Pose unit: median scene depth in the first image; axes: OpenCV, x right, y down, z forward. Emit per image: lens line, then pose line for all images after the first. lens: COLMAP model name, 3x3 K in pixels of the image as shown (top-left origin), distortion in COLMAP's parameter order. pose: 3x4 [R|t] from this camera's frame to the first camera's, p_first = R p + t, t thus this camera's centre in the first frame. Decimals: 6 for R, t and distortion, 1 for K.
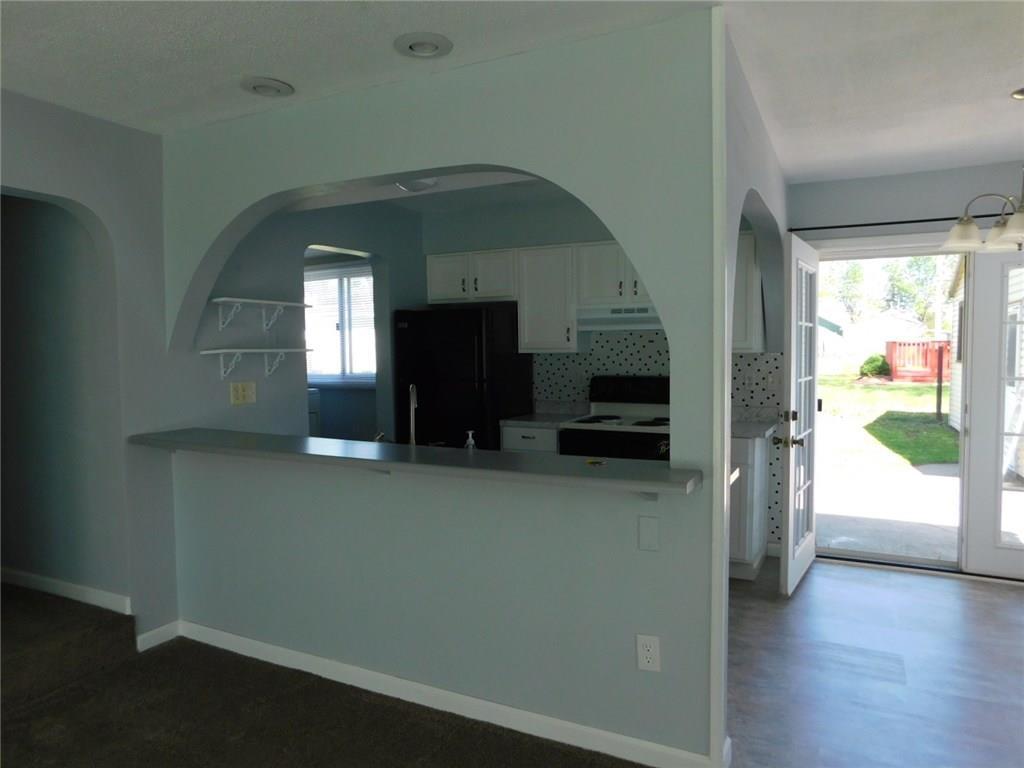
lens RADIAL K [[684.4, 0, 514.6], [0, 684.4, 381.7], [0, 0, 1]] dist [-0.060925, 0.056575]
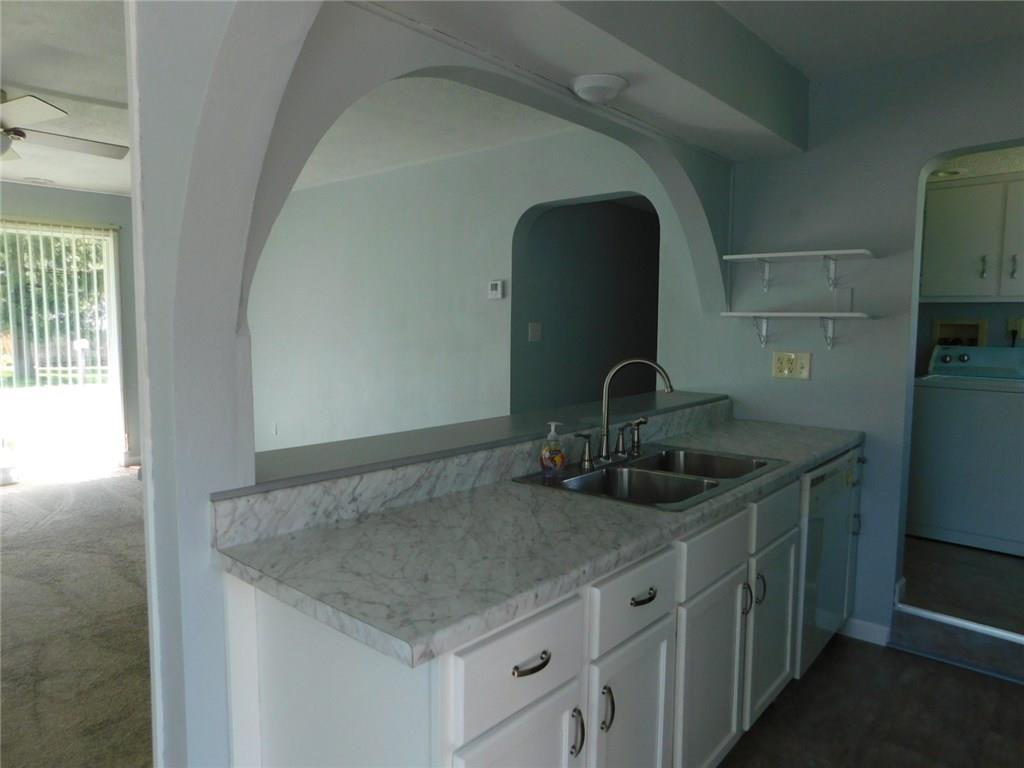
lens RADIAL K [[684.4, 0, 514.6], [0, 684.4, 381.7], [0, 0, 1]] dist [-0.060925, 0.056575]
pose [[-0.234246, 0.090175, -0.967986, 0.392725], [-0.050636, 0.993206, 0.104777, -0.027491], [0.970858, 0.073558, -0.228088, 0.689694]]
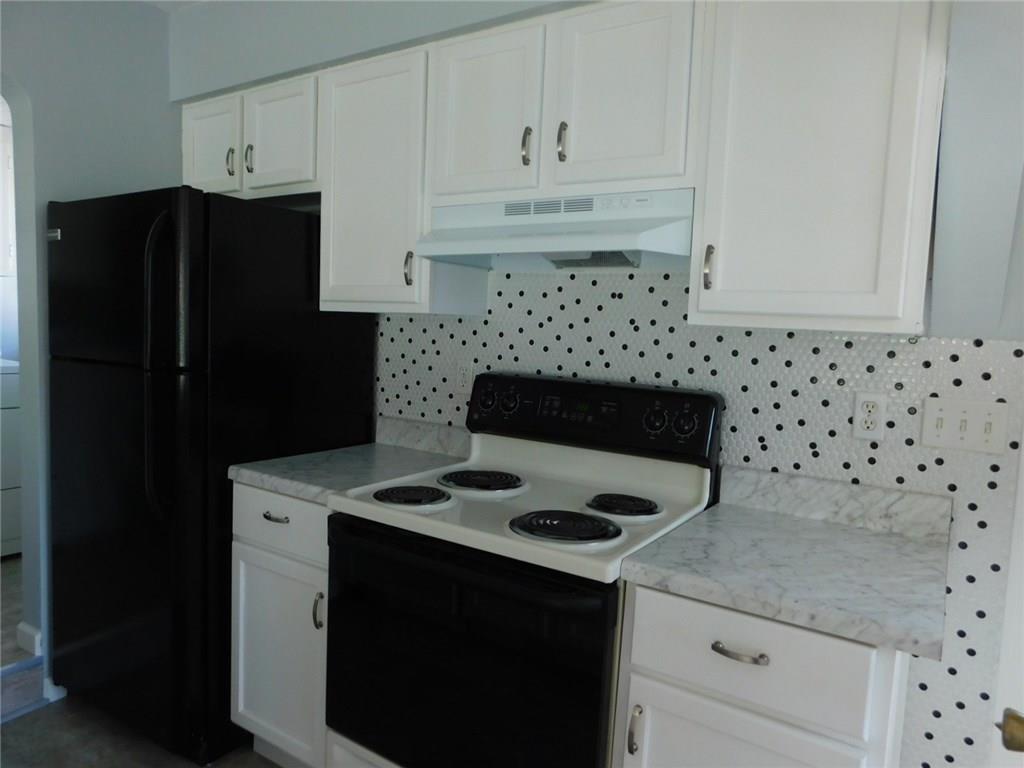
lens RADIAL K [[684.4, 0, 514.6], [0, 684.4, 381.7], [0, 0, 1]] dist [-0.060925, 0.056575]
pose [[0.993033, 0.059574, -0.101666, 0.192565], [-0.056697, 0.997911, 0.030955, -0.018065], [0.103297, -0.024976, 0.994337, 0.616884]]
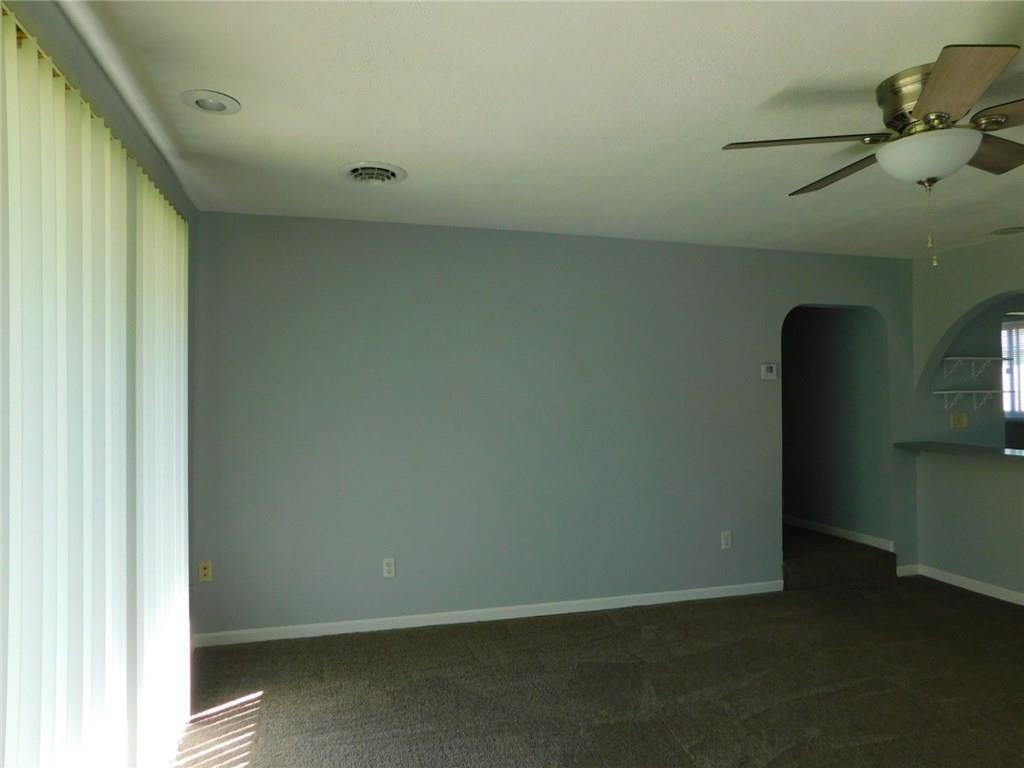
lens RADIAL K [[684.4, 0, 514.6], [0, 684.4, 381.7], [0, 0, 1]] dist [-0.060925, 0.056575]
pose [[0.694390, -0.009249, -0.719539, -0.015448], [-0.031072, 0.998599, -0.042823, 0.019815], [0.718928, 0.052093, 0.693130, -0.561482]]
